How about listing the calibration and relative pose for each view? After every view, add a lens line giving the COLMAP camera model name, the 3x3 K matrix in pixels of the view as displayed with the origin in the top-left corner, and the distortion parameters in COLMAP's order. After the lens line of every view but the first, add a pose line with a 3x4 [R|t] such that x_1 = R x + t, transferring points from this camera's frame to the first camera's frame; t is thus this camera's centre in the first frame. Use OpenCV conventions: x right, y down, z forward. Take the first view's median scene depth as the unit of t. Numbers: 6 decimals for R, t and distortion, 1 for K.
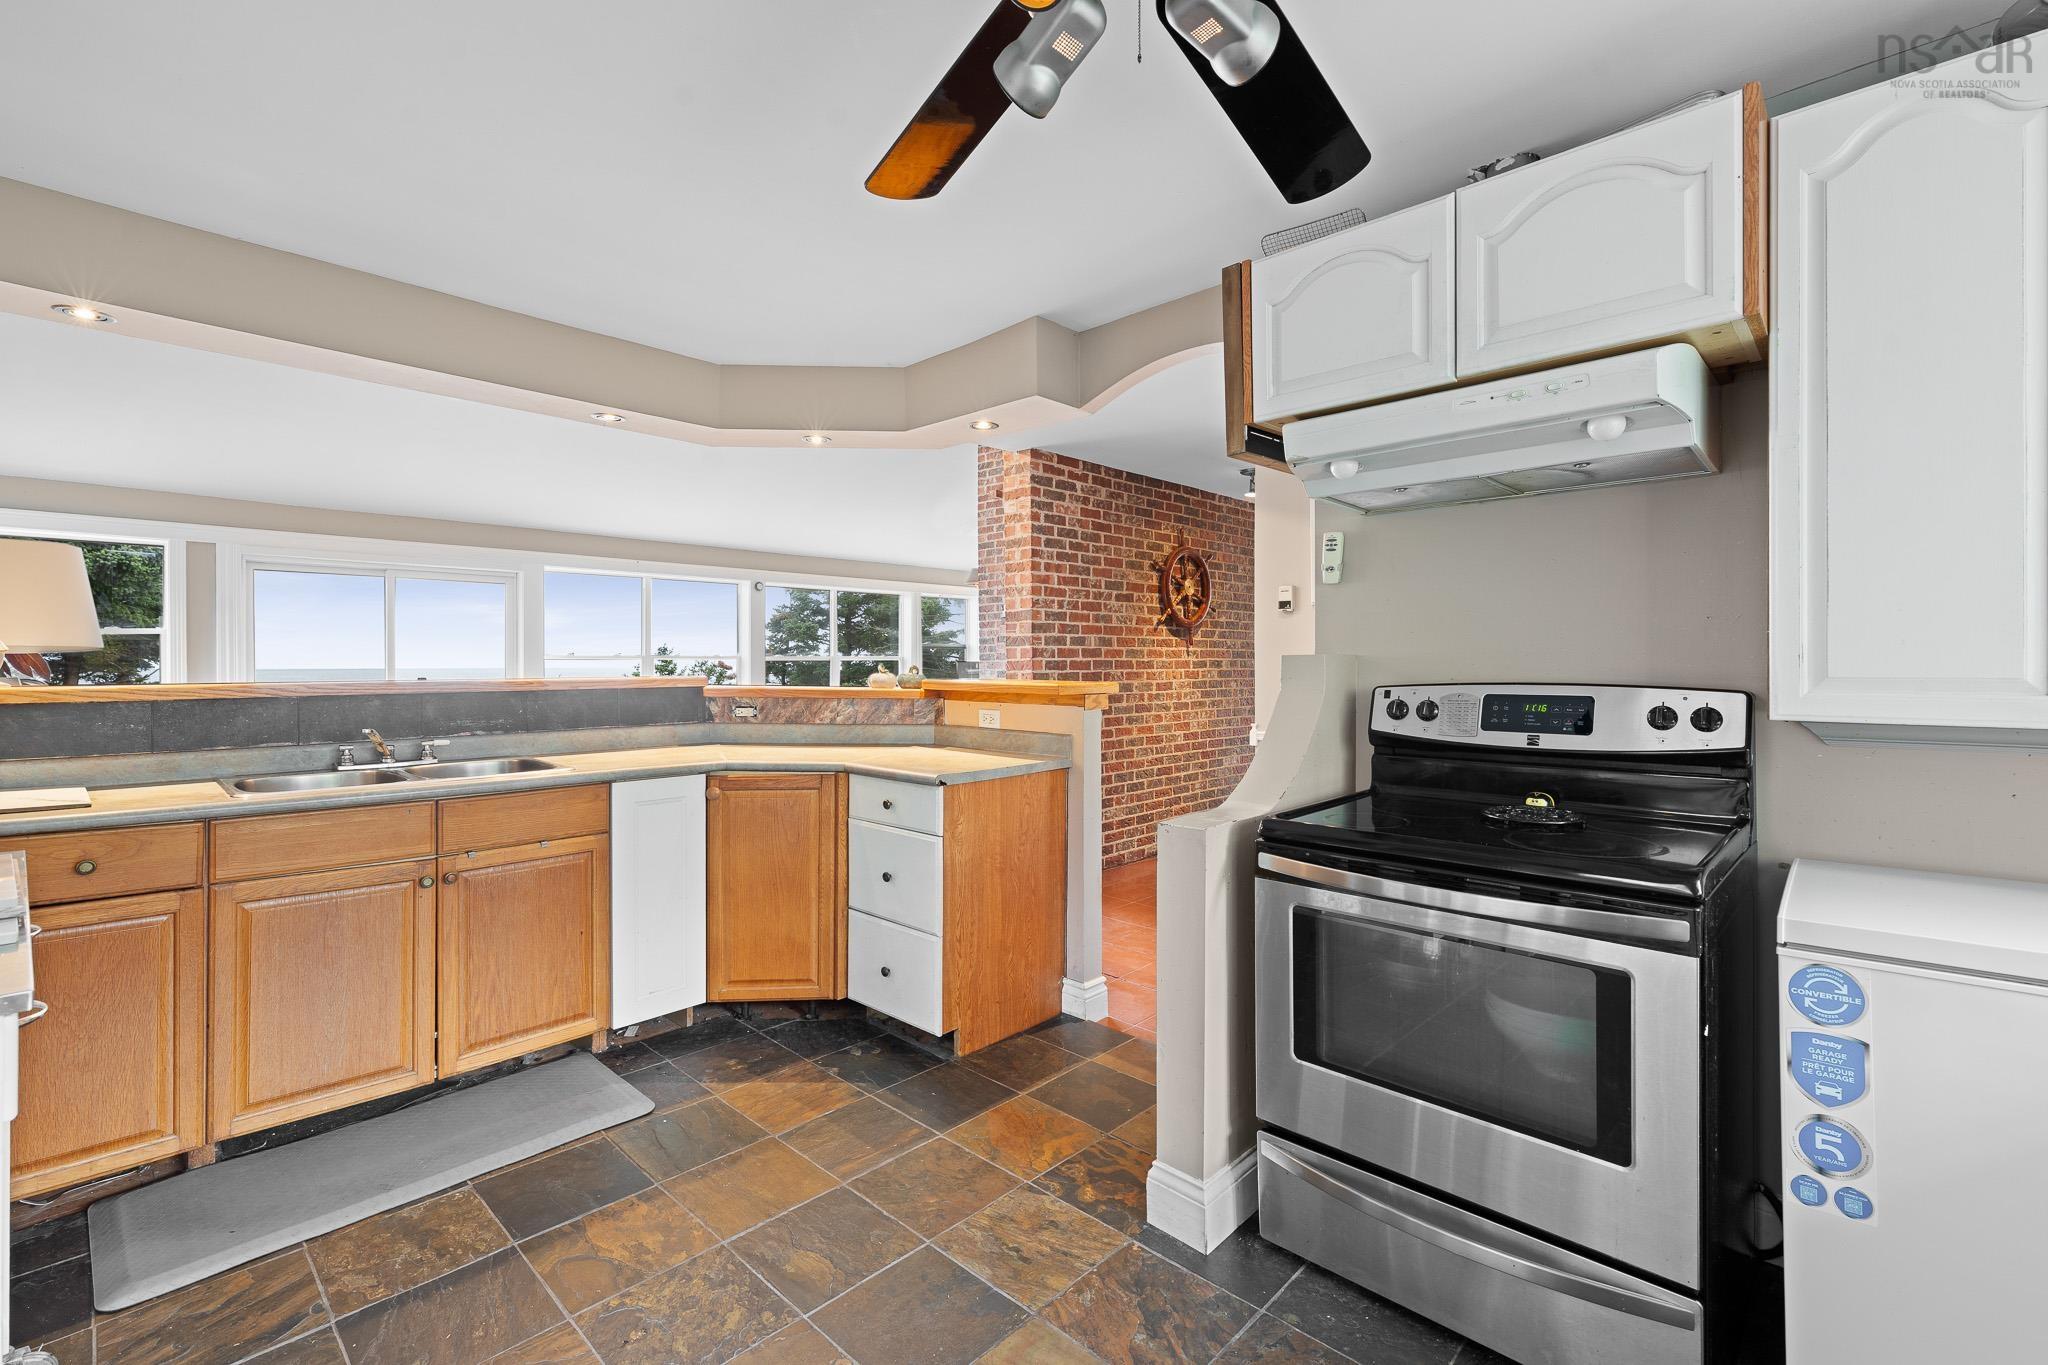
lens RADIAL K [[904.7, 0, 1024.0], [0, 904.7, 682.5], [0, 0, 1]] dist [0.000192, 0.000172]
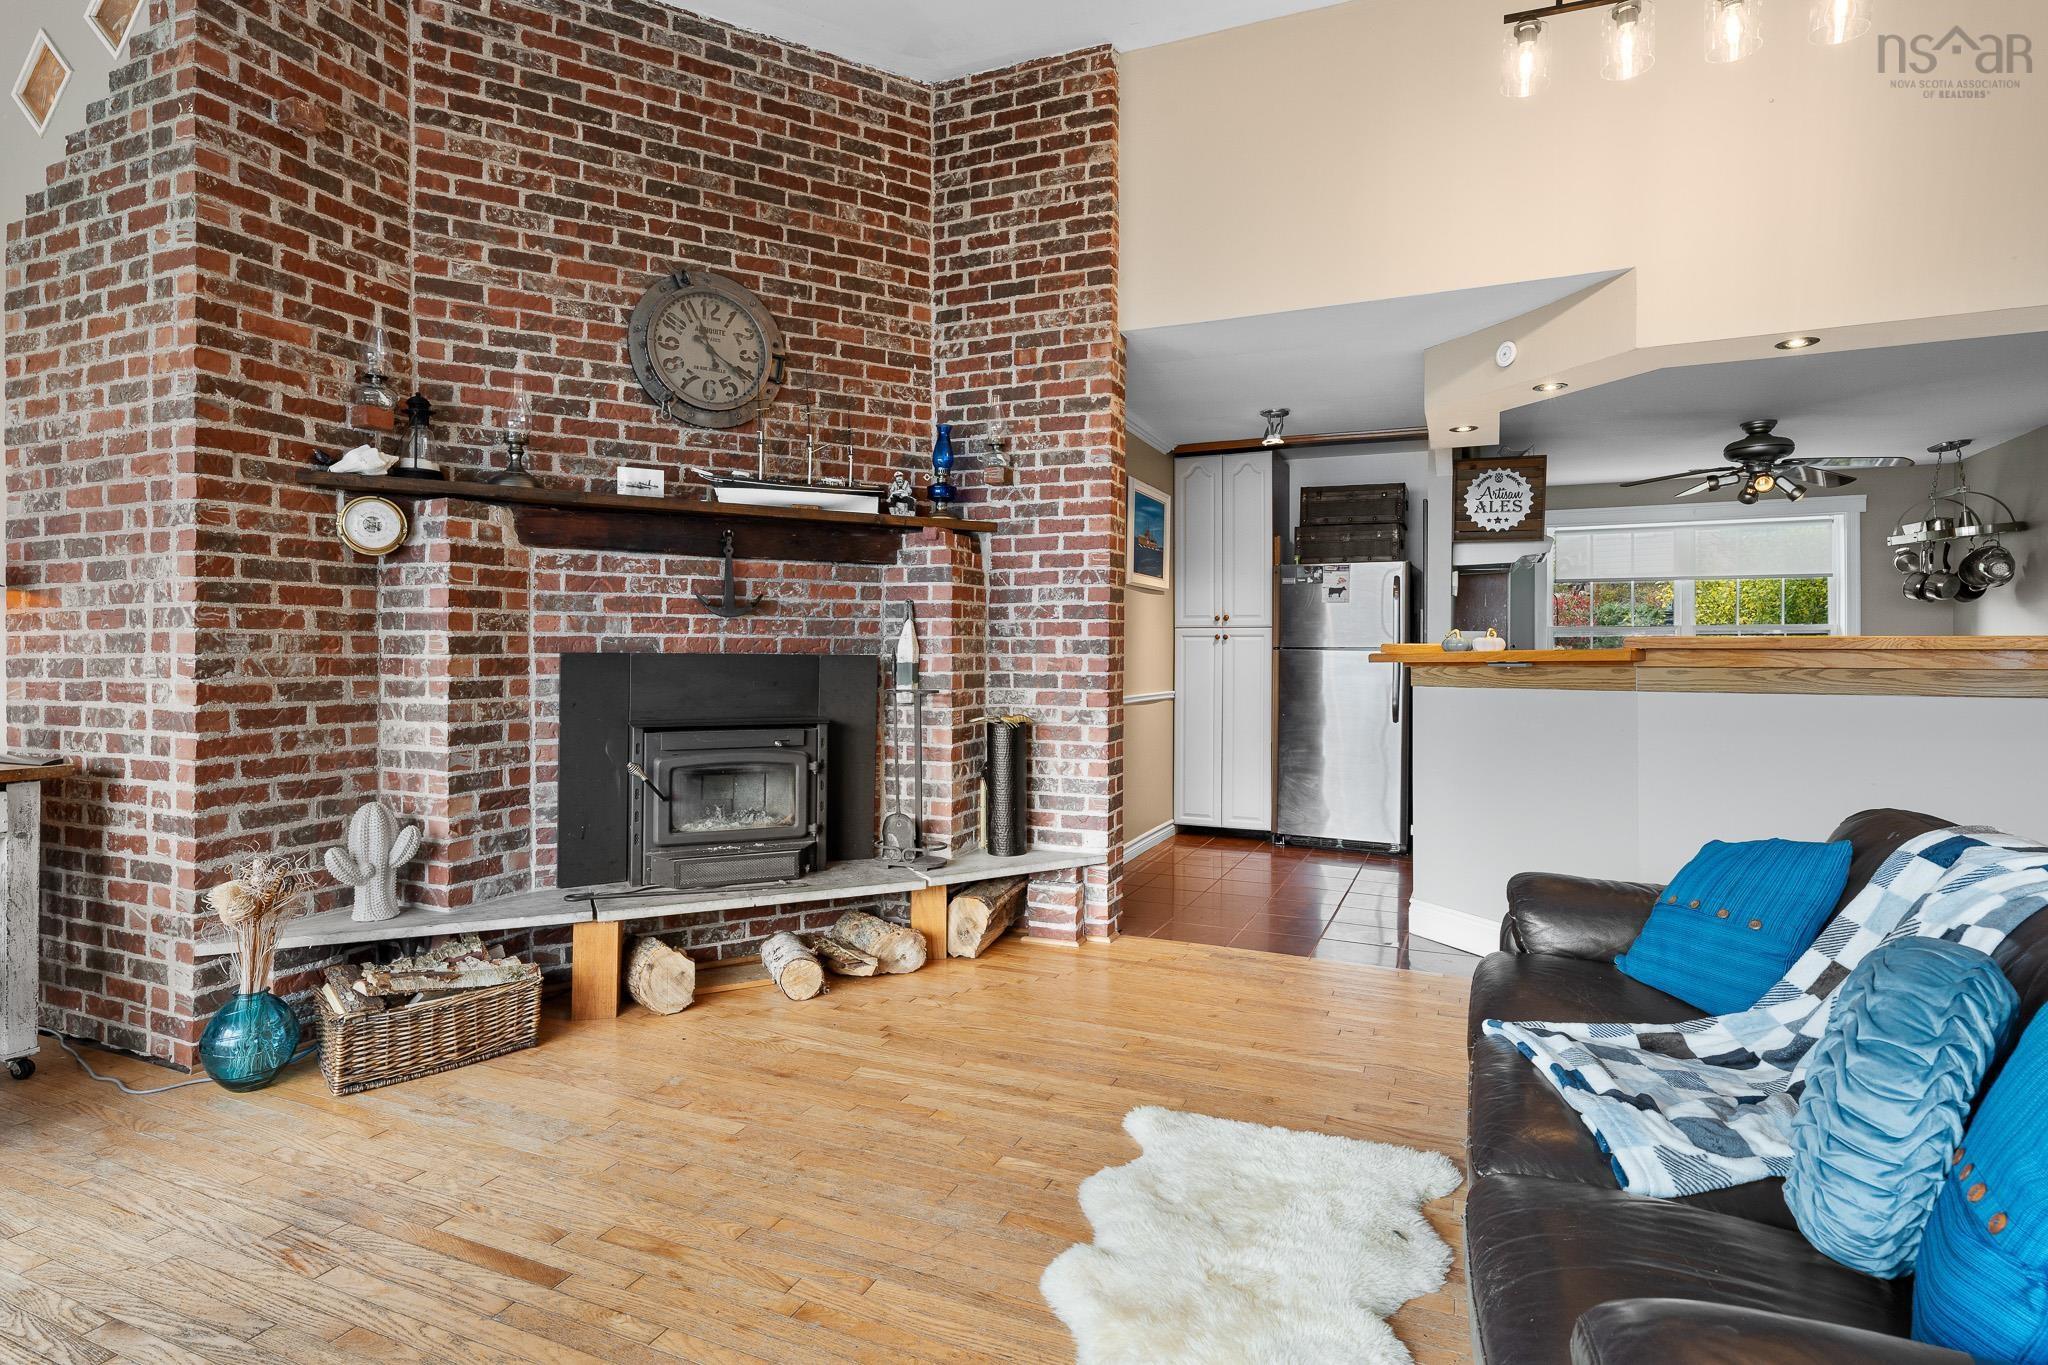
lens RADIAL K [[1048.1, 0, 1021.8], [0, 1048.1, 653.4], [0, 0, 1]] dist [0.005482, -0.001483]
pose [[-0.346414, 0.000191, 0.938082, -1.348844], [0.017399, 0.999829, 0.006222, -0.010582], [-0.937920, 0.018477, -0.346358, 2.408818]]
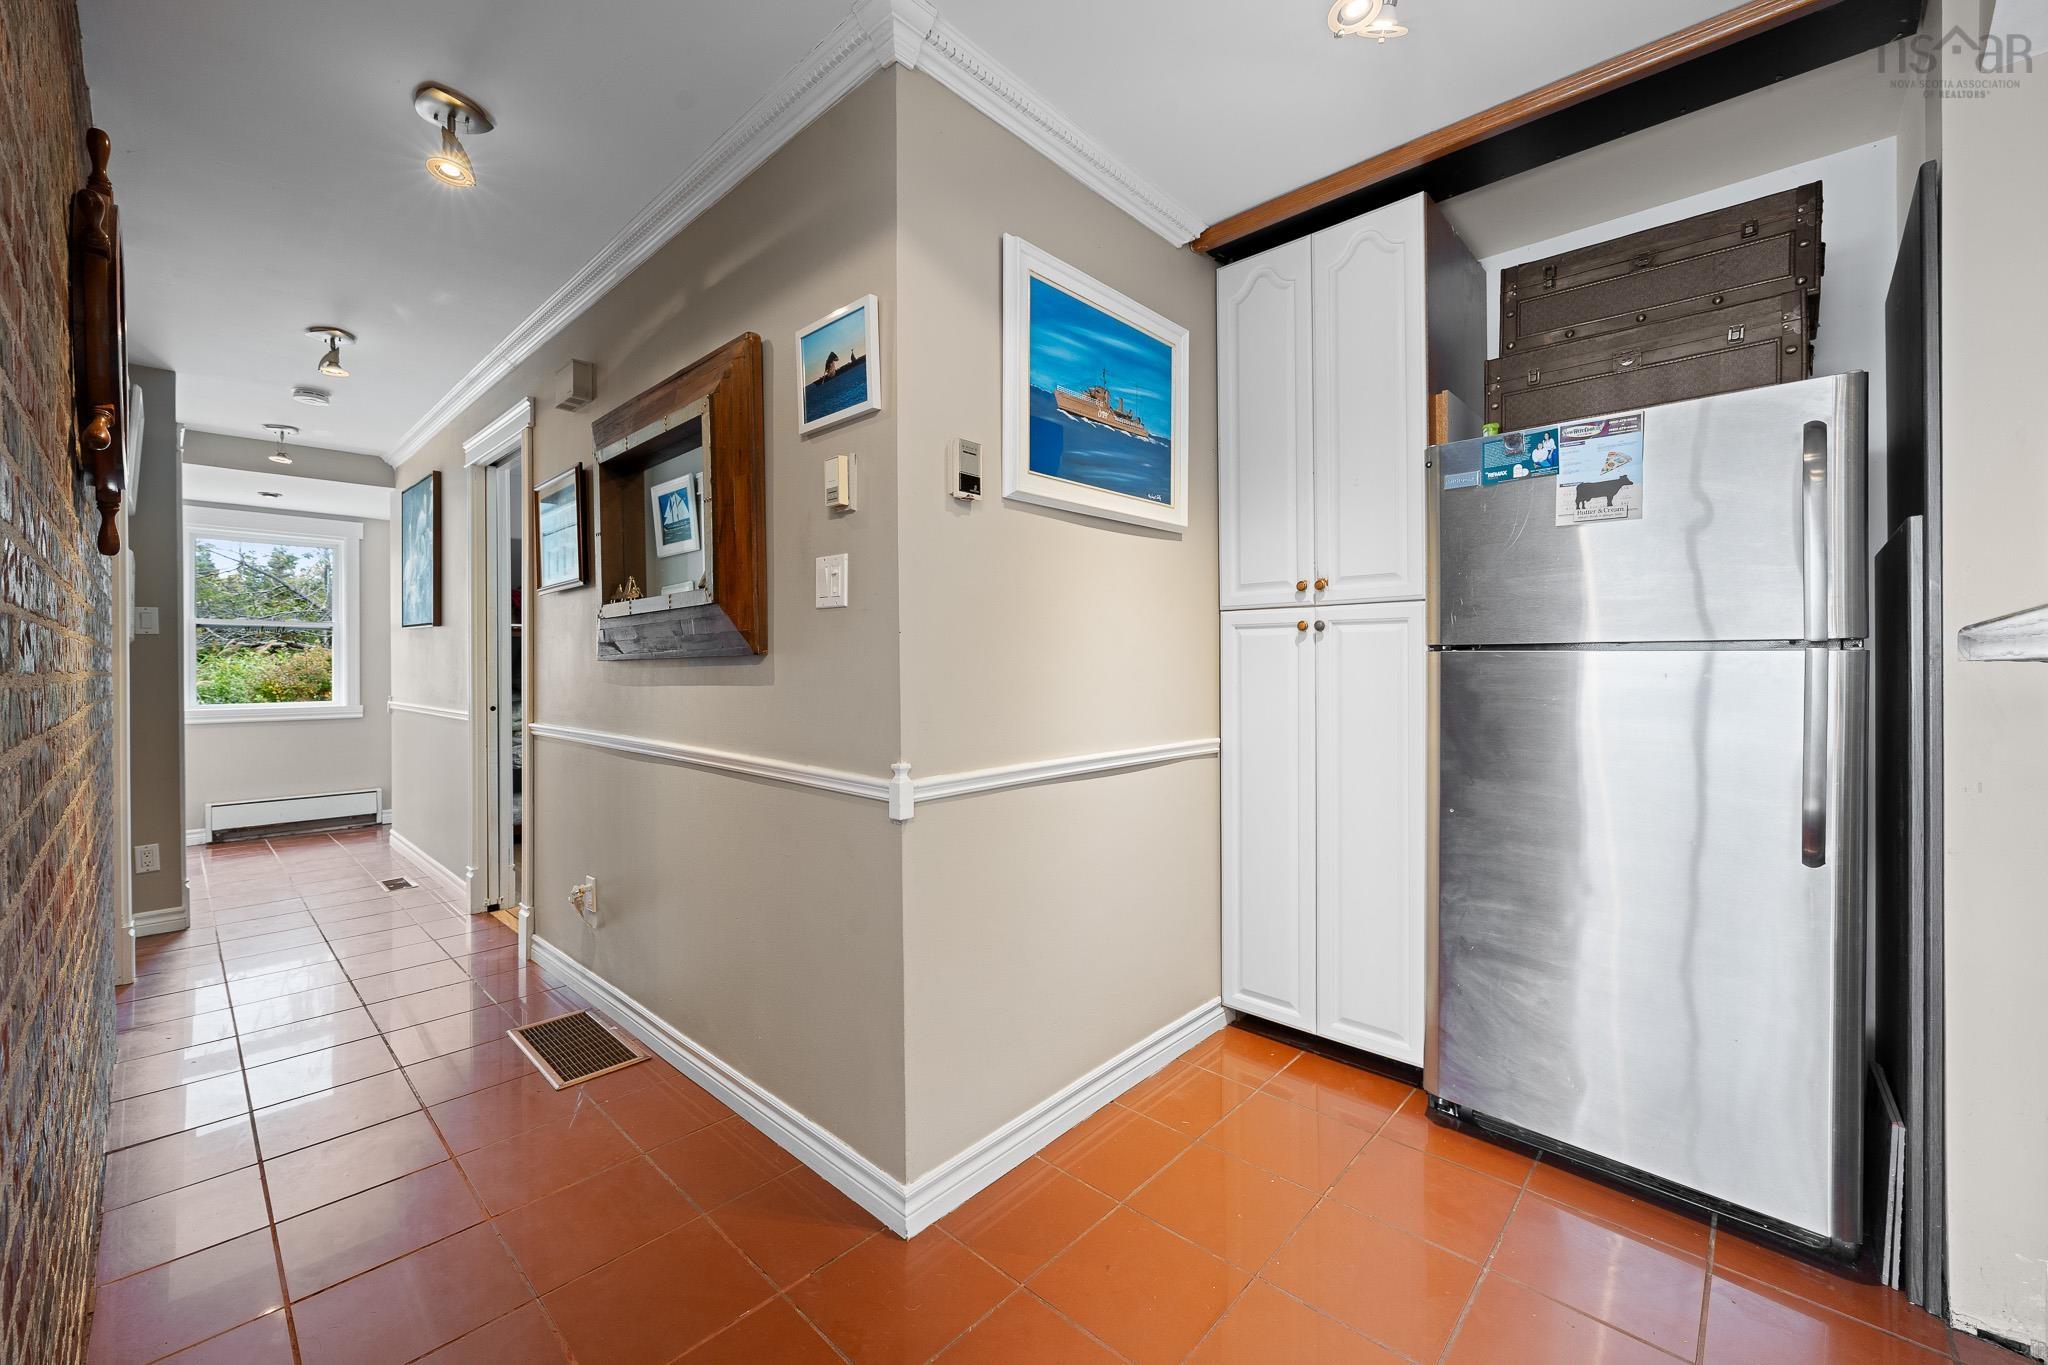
lens RADIAL K [[812.1, 0, 1028.3], [0, 812.1, 663.0], [0, 0, 1]] dist [0.001653, -0.000274]
pose [[-0.018103, 0.002176, 0.999834, -0.173312], [0.026871, 0.999637, -0.001689, 0.006679], [-0.999475, 0.026836, -0.018155, 1.512247]]
